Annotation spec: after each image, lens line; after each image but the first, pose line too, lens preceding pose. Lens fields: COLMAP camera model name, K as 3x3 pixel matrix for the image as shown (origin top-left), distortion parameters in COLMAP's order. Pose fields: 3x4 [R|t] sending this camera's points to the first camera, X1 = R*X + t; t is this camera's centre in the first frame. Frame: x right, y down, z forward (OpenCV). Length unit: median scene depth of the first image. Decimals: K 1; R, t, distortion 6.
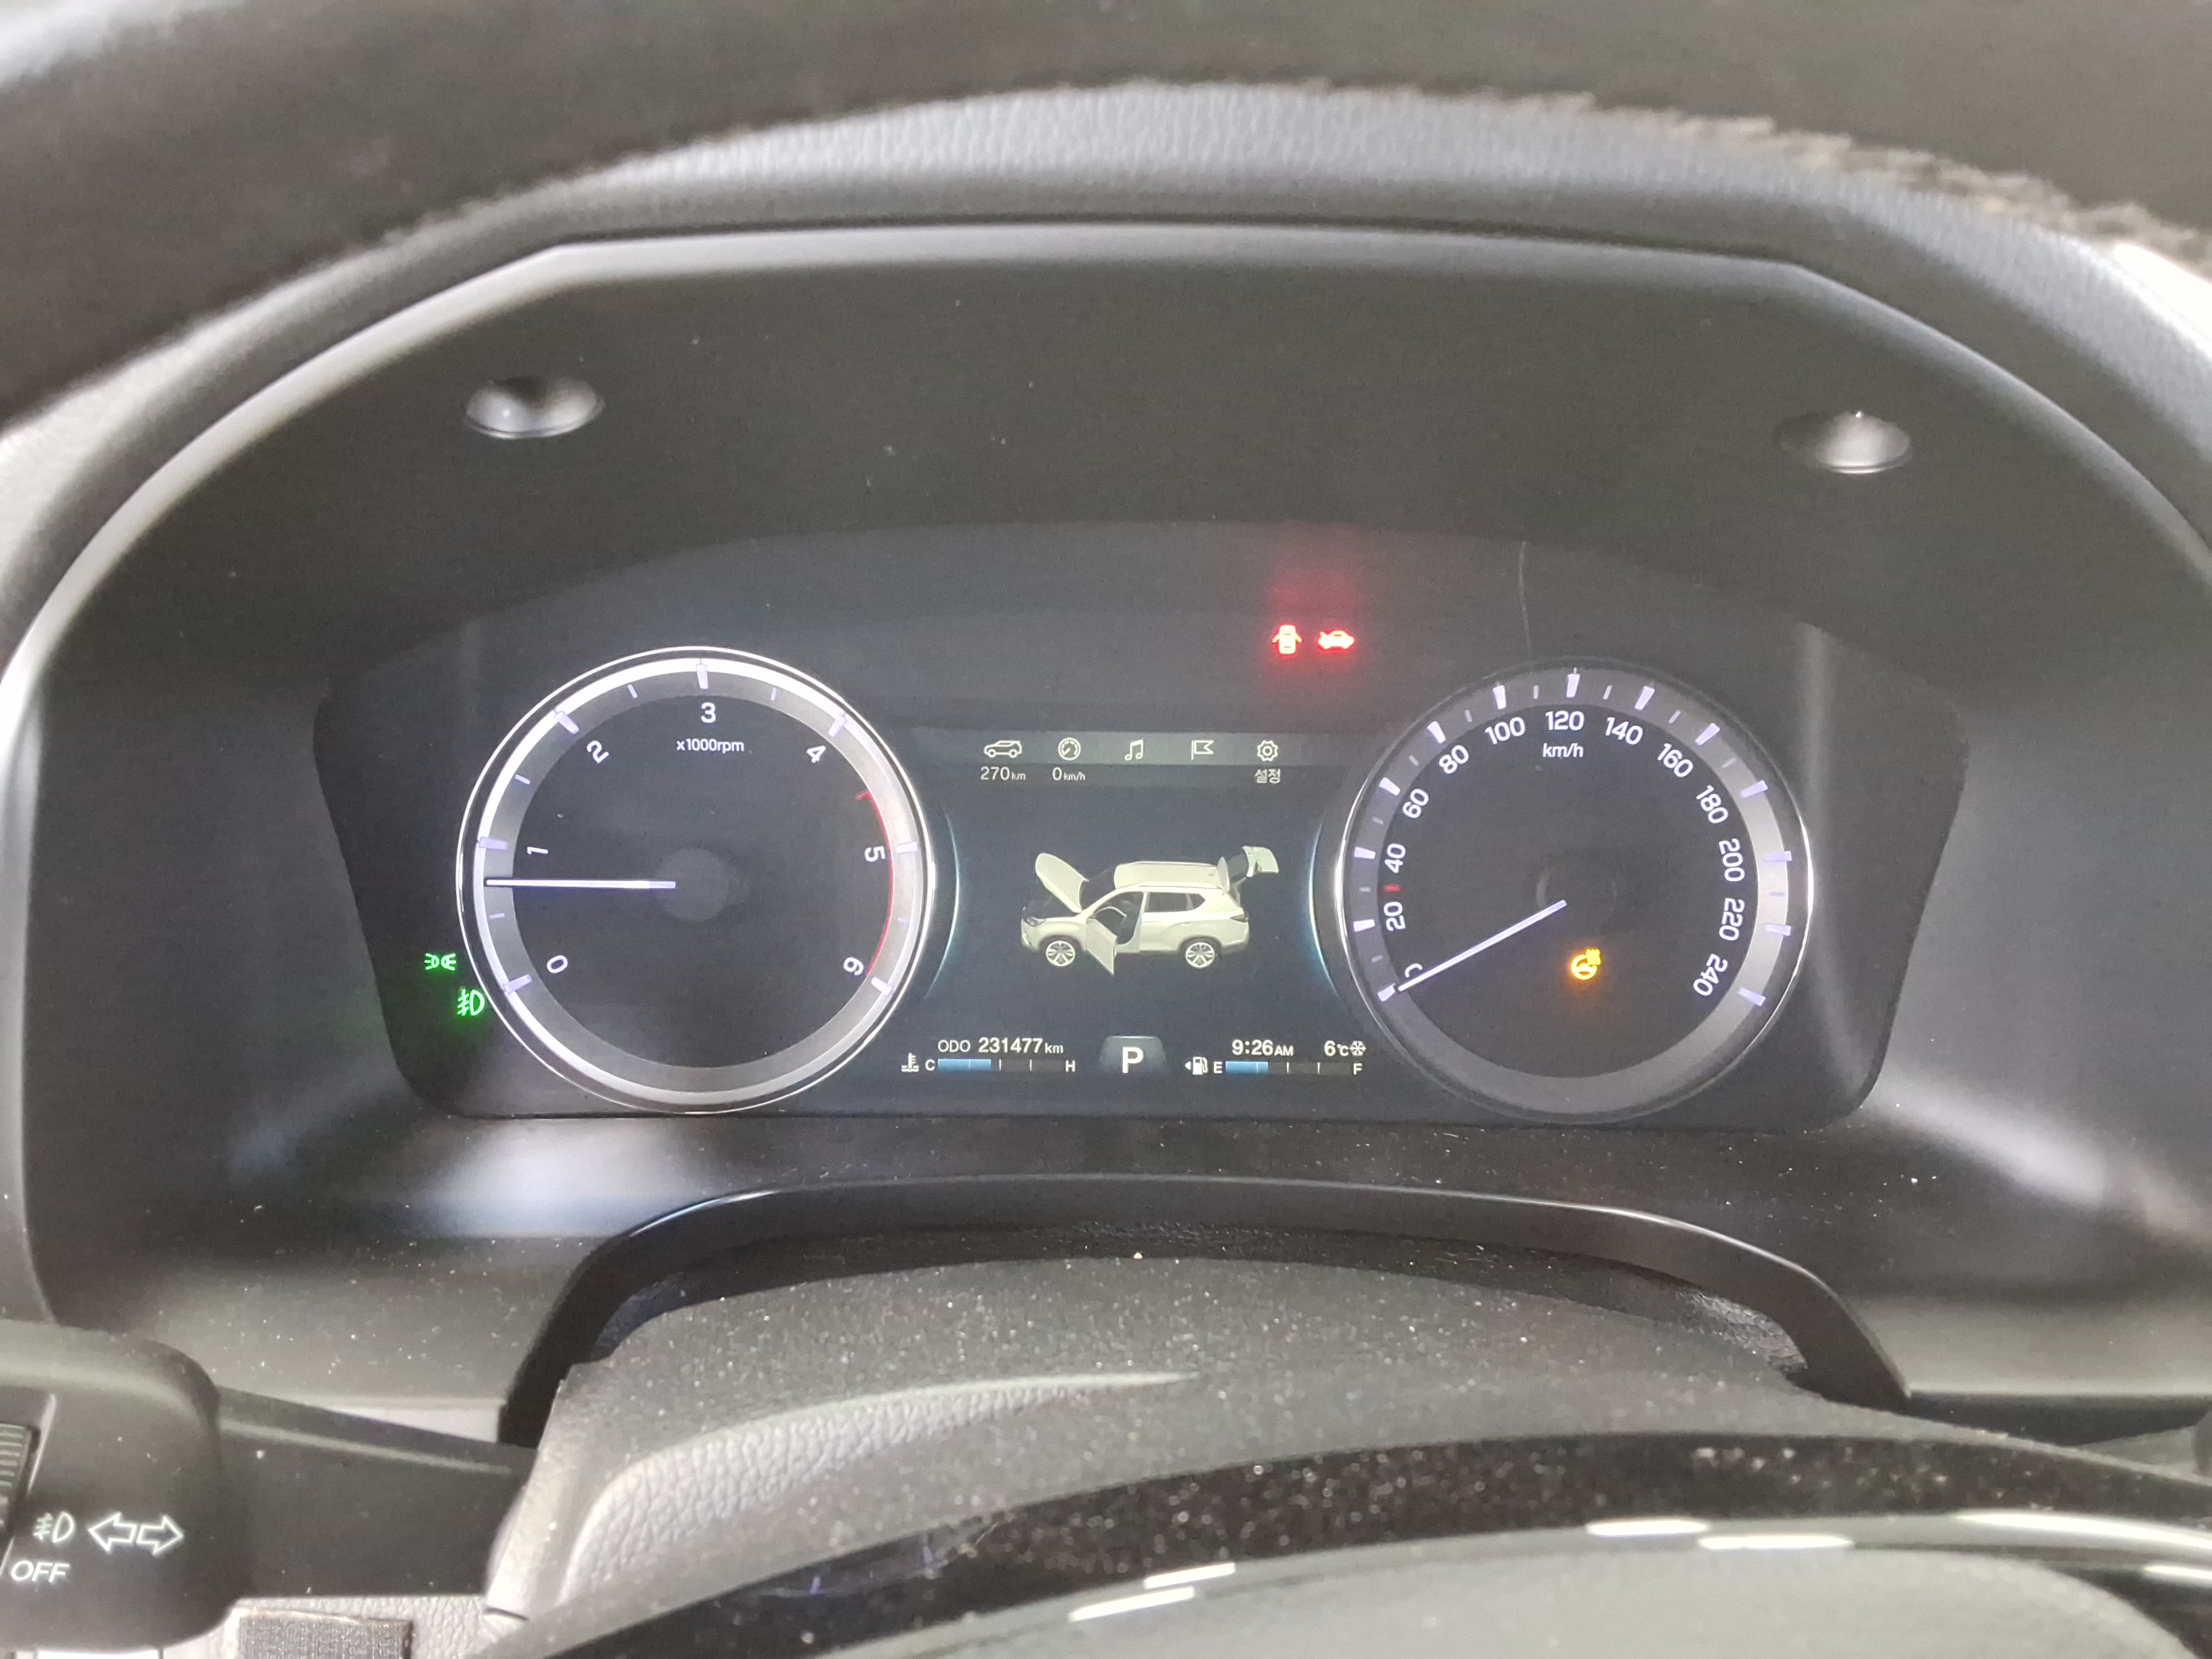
lens RADIAL K [[1767.6, 0, 1103.8], [0, 1767.6, 866.3], [0, 0, 1]] dist [0.108206, -0.153829]
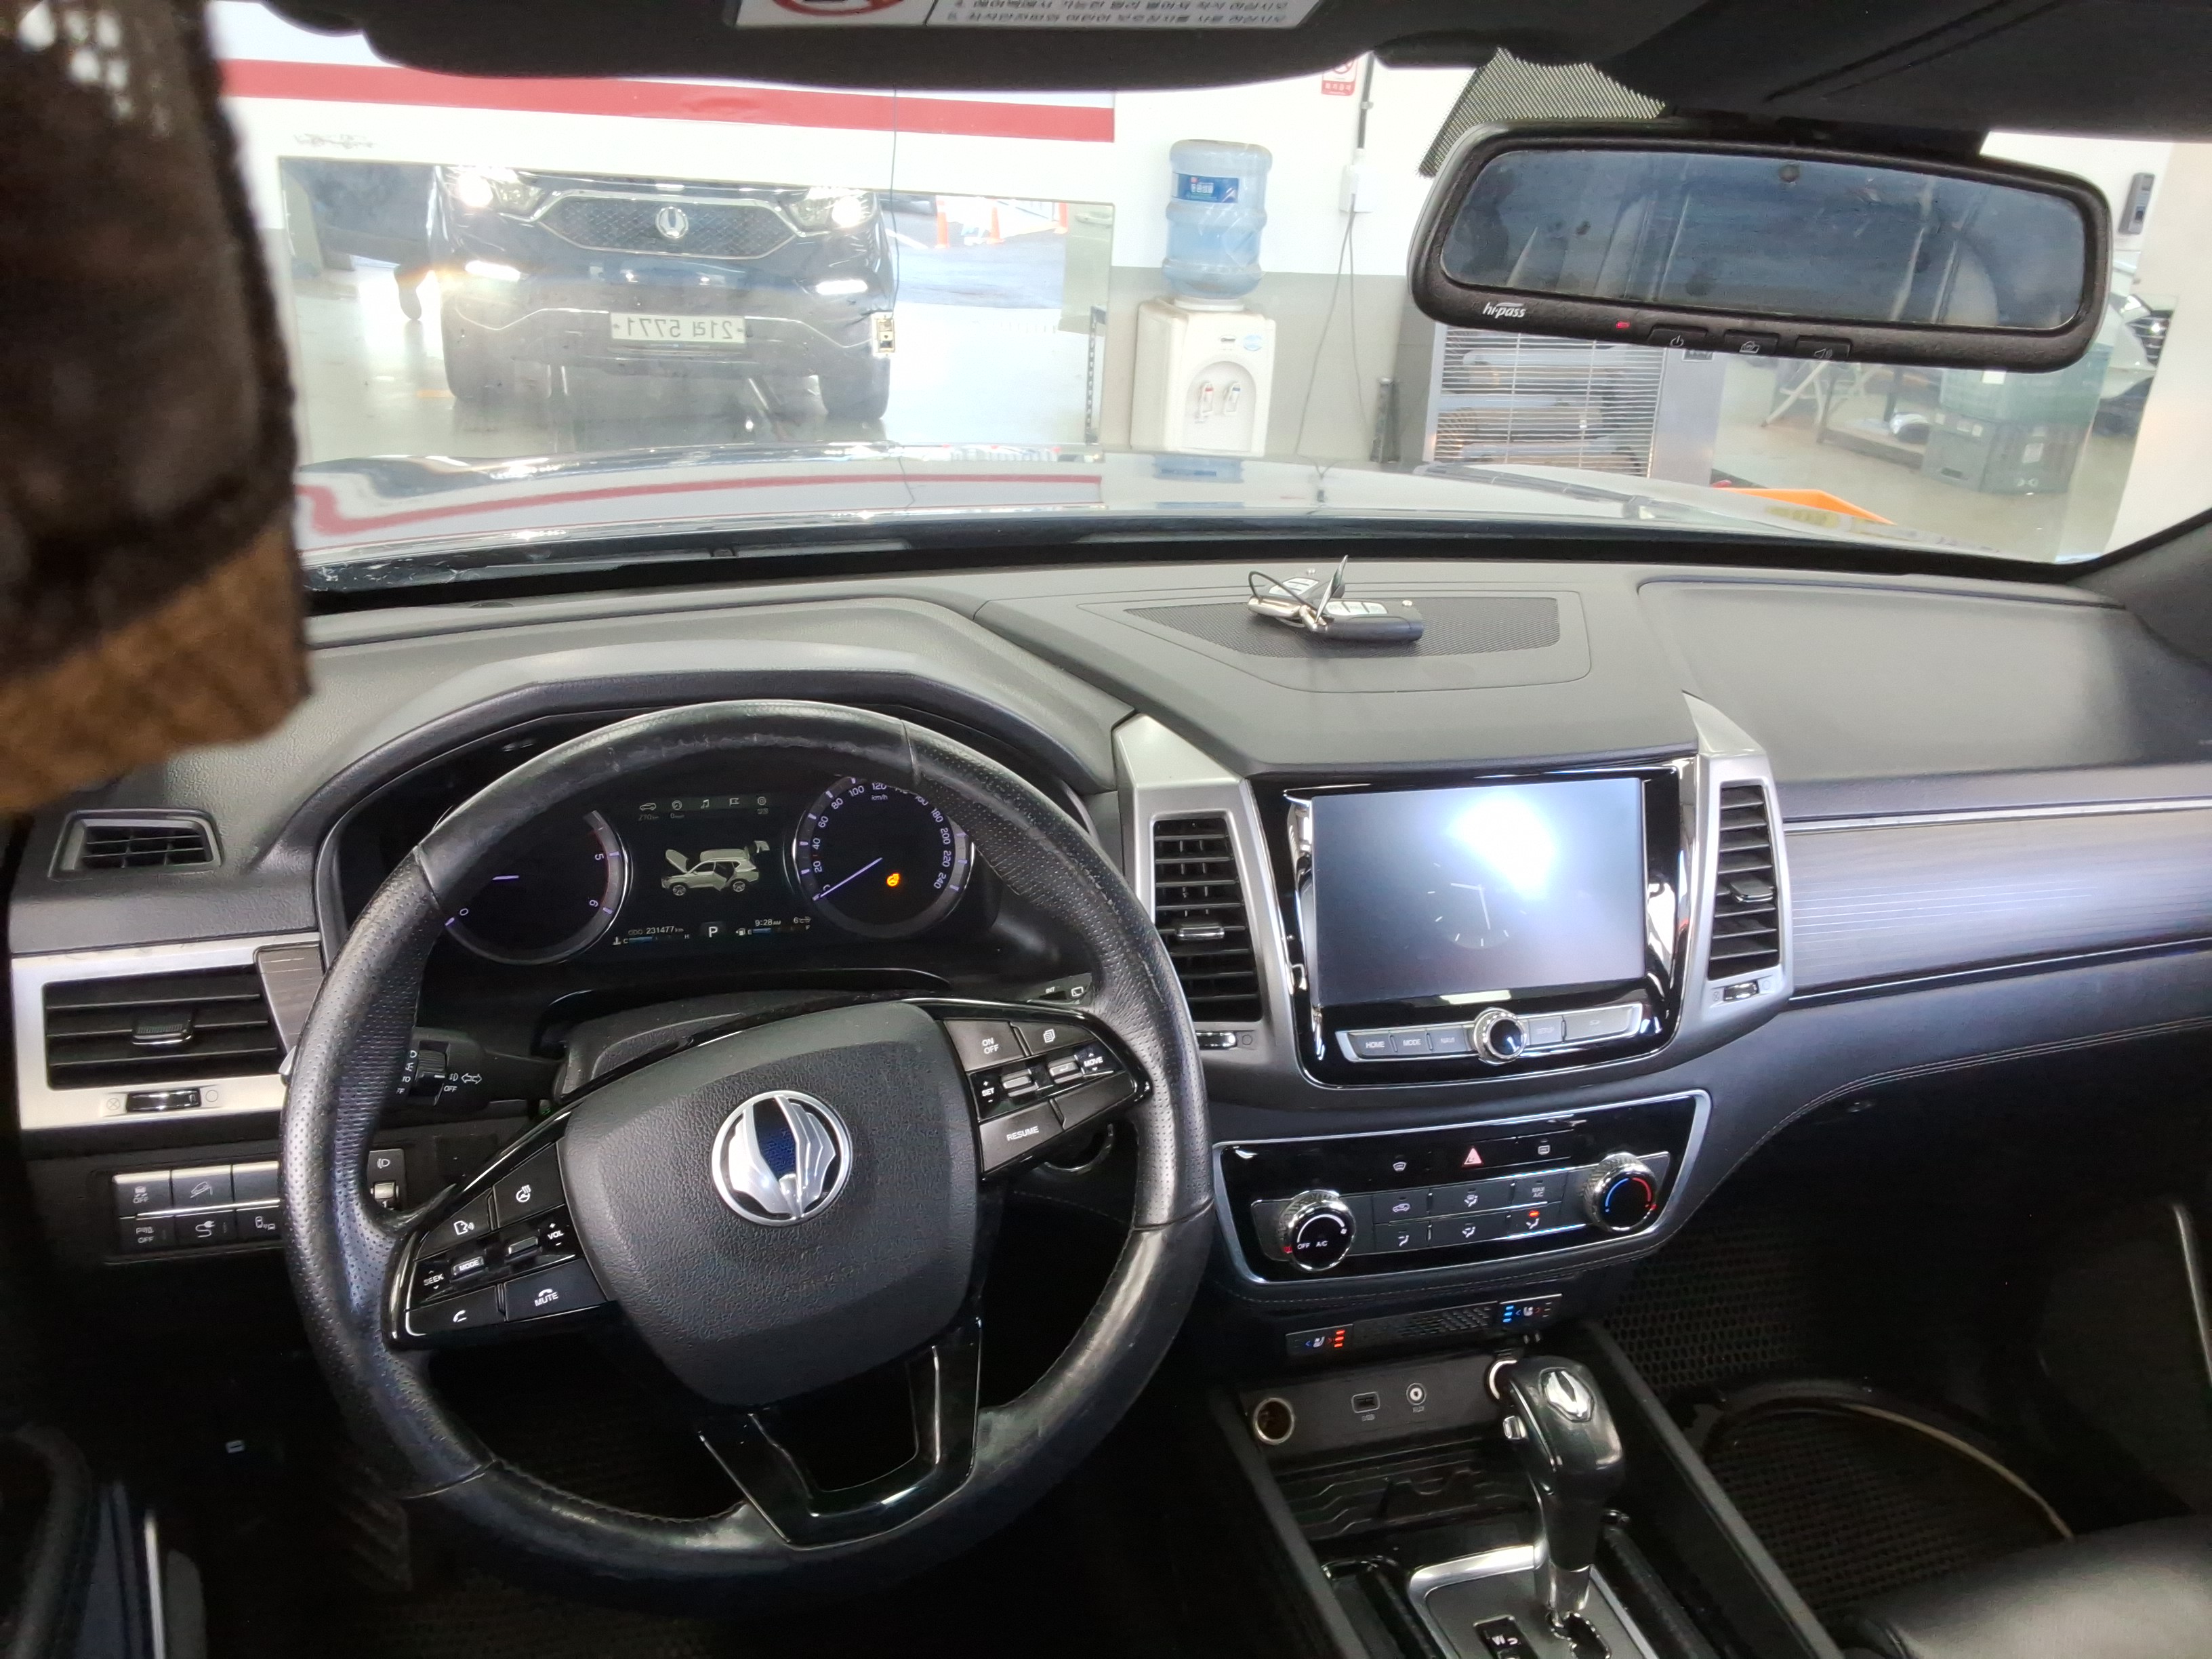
lens RADIAL K [[1767.6, 0, 1117.0], [0, 1767.6, 869.8], [0, 0, 1]] dist [0.108206, -0.153829]
pose [[0.956385, -0.074012, 0.282578, -0.142412], [0.049662, 0.994483, 0.092393, -0.179638], [-0.287857, -0.074330, 0.954785, -1.535447]]
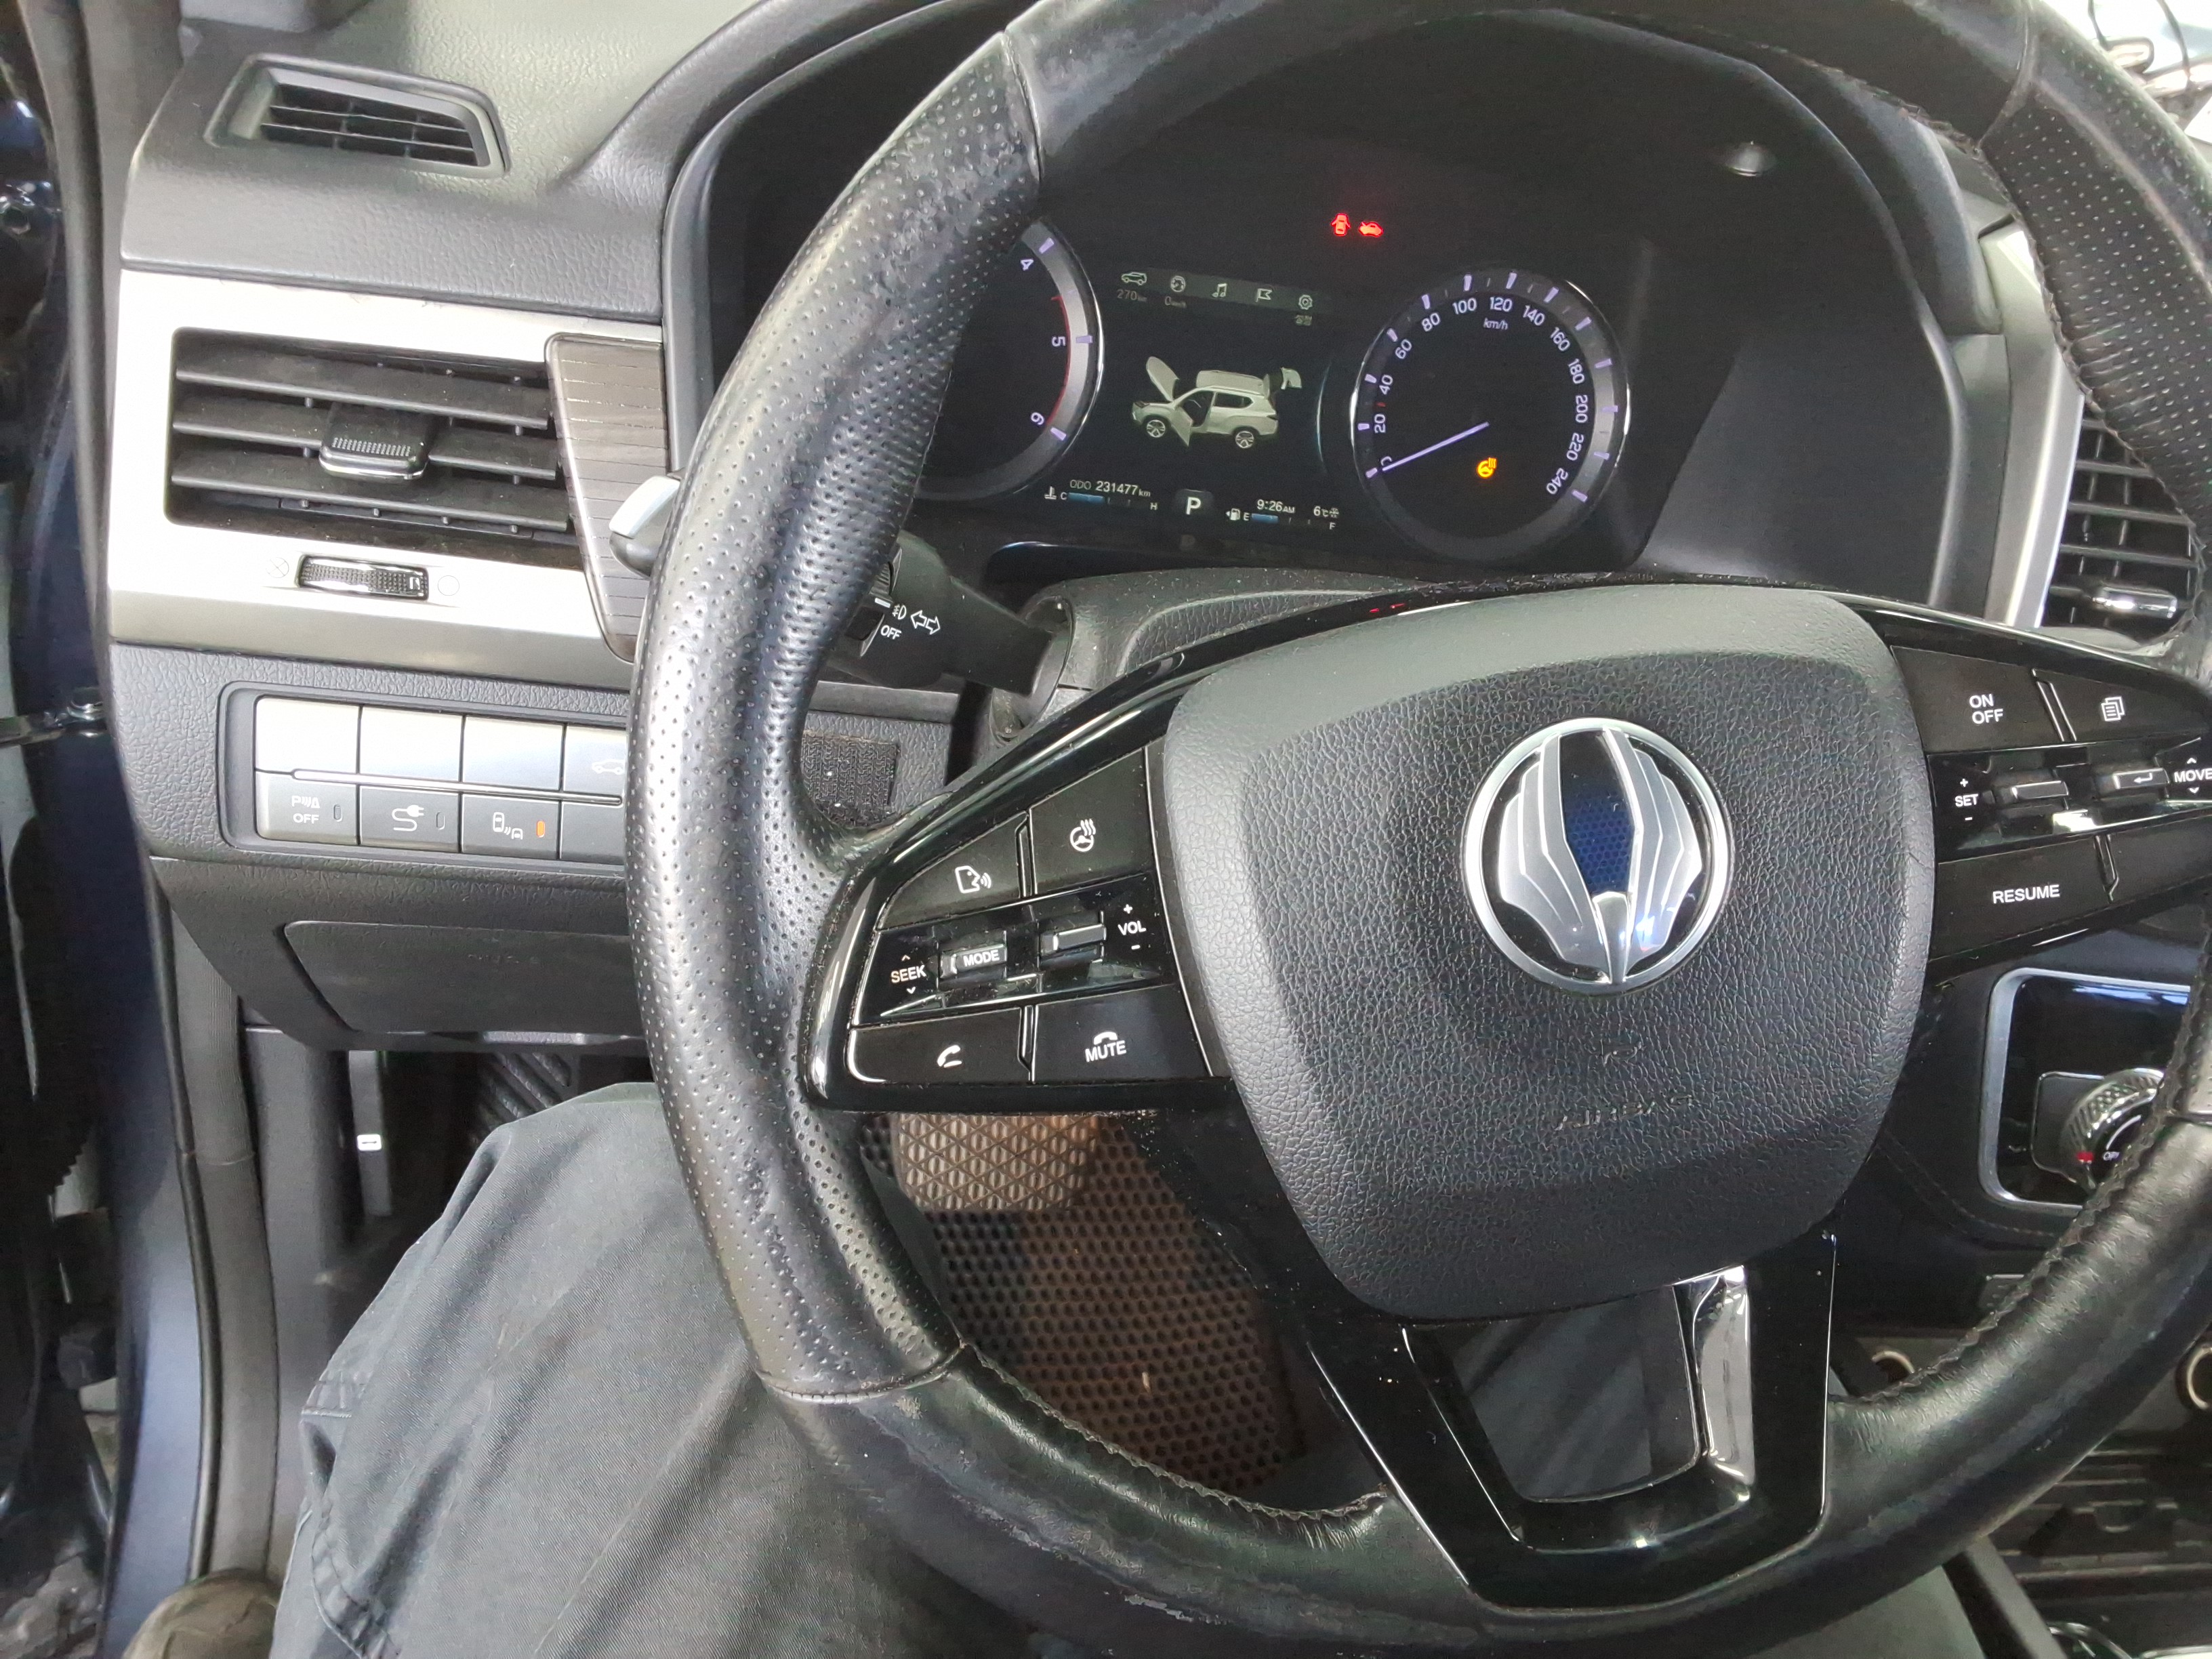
lens RADIAL K [[1767.6, 0, 1100.2], [0, 1767.6, 893.7], [0, 0, 1]] dist [0.108206, -0.153829]
pose [[0.971981, 0.051035, 0.229451, -0.414123], [-0.103436, 0.969419, 0.222550, 0.105499], [-0.211076, -0.240048, 0.947536, -0.534183]]
